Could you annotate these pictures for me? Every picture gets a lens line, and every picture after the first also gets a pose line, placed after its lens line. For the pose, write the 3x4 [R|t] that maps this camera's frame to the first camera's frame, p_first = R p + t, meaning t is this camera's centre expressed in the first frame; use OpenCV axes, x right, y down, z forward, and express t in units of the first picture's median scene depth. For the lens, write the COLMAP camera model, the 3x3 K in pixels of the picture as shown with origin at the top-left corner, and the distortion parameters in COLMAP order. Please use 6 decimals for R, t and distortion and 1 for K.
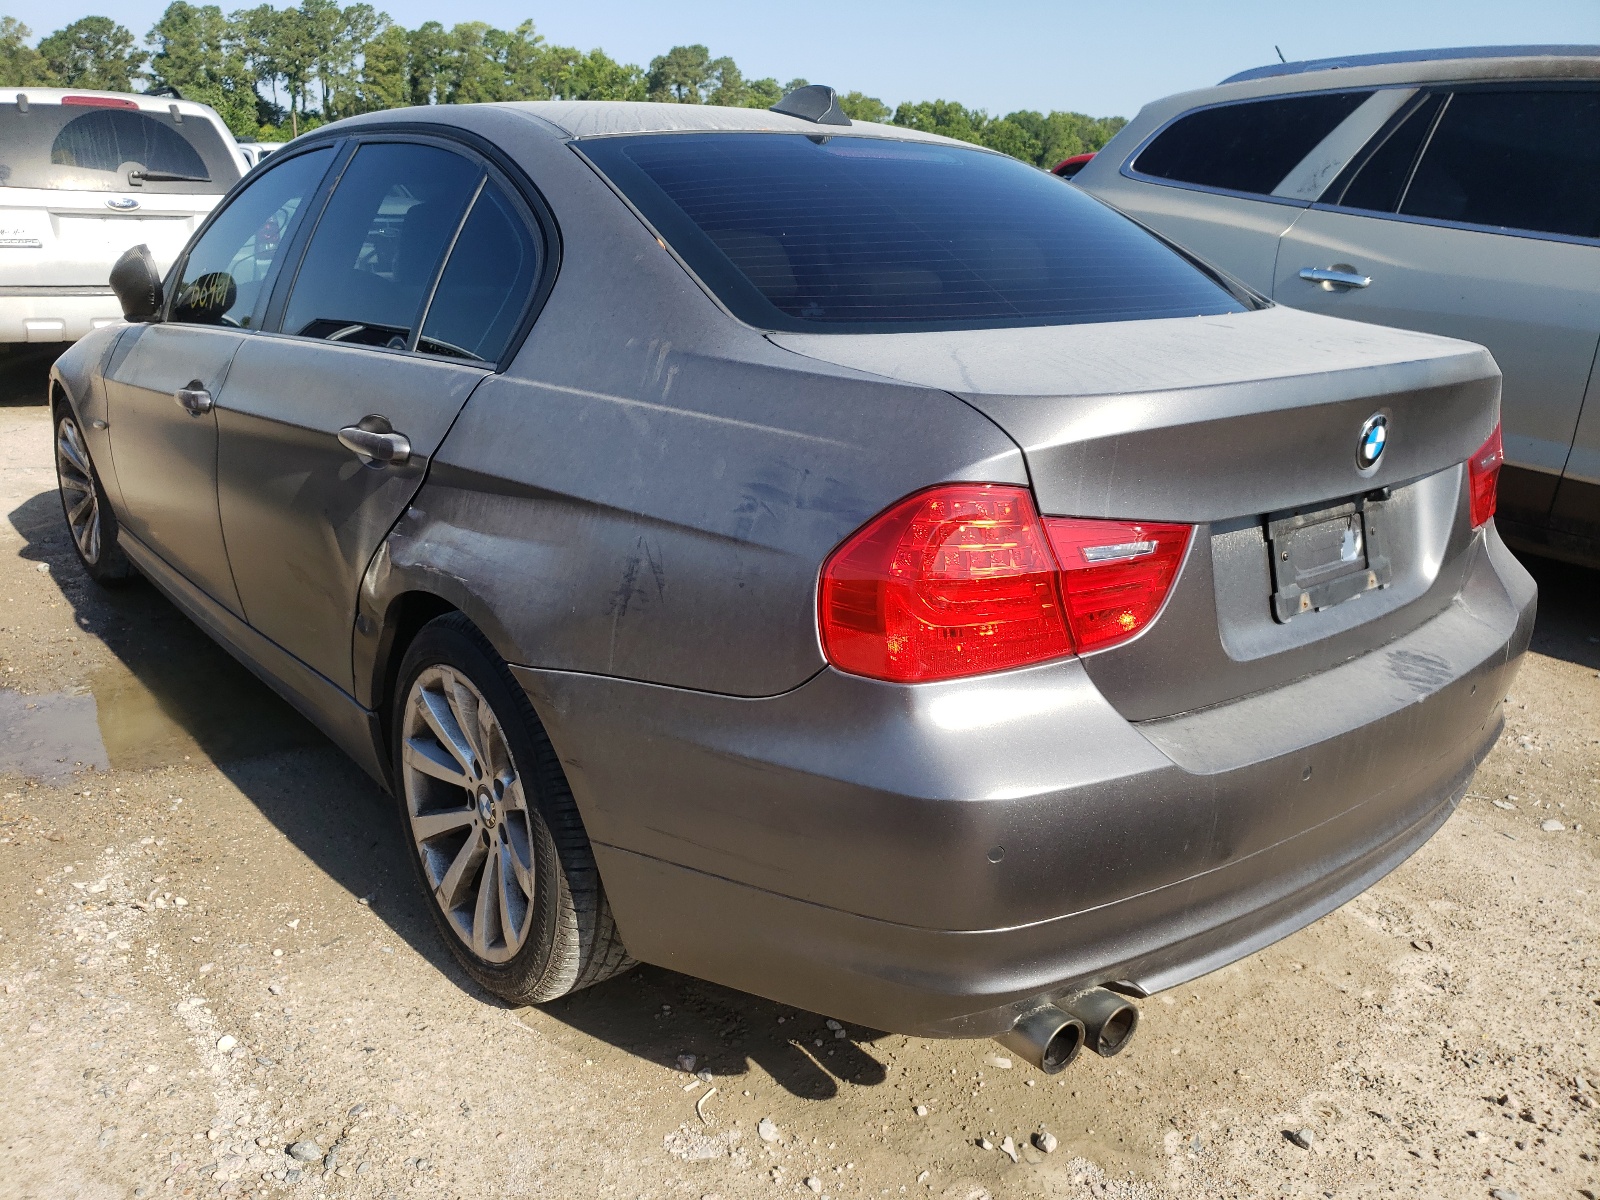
lens RADIAL K [[1180.1, 0, 803.7], [0, 1180.1, 599.6], [0, 0, 1]] dist [0.000961, 0.004276]
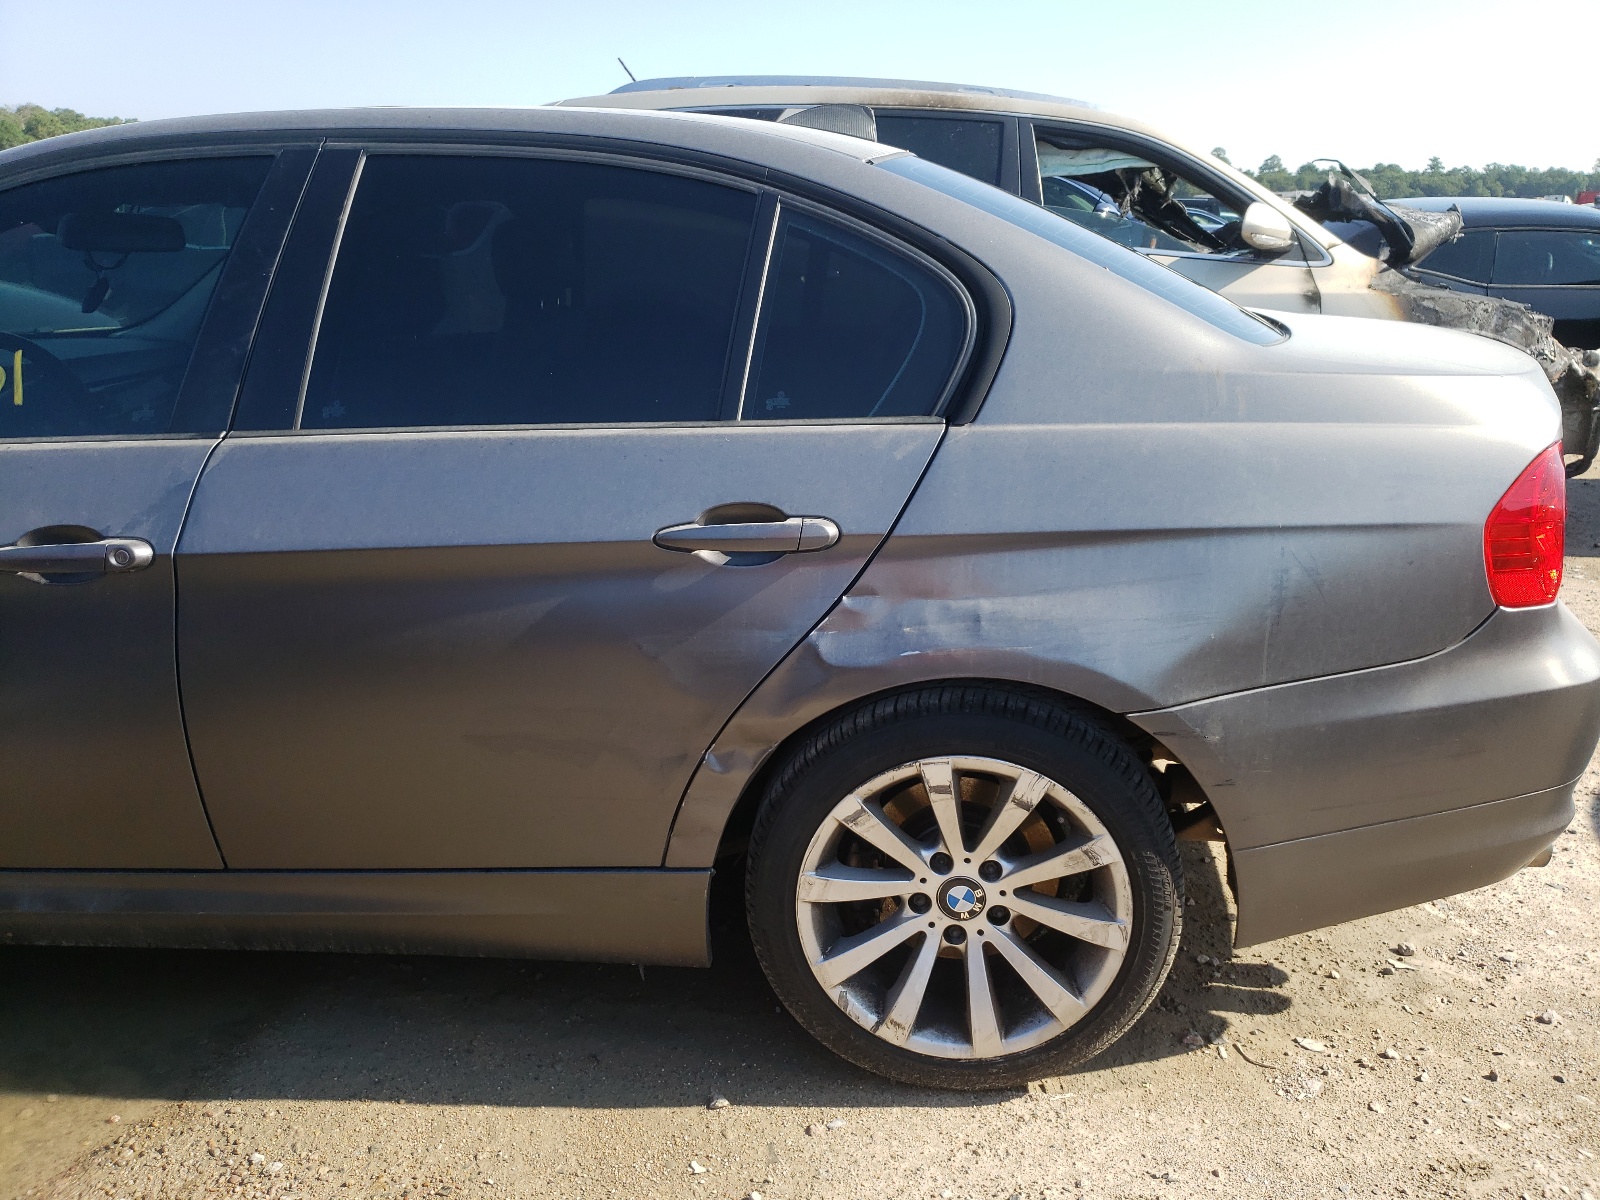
lens RADIAL K [[1180.1, 0, 803.7], [0, 1180.1, 599.6], [0, 0, 1]] dist [0.000961, 0.004276]
pose [[0.714474, -0.231422, 0.660280, -0.935895], [0.229863, 0.968970, 0.090886, -0.164311], [-0.660825, 0.086838, 0.745500, 0.396403]]
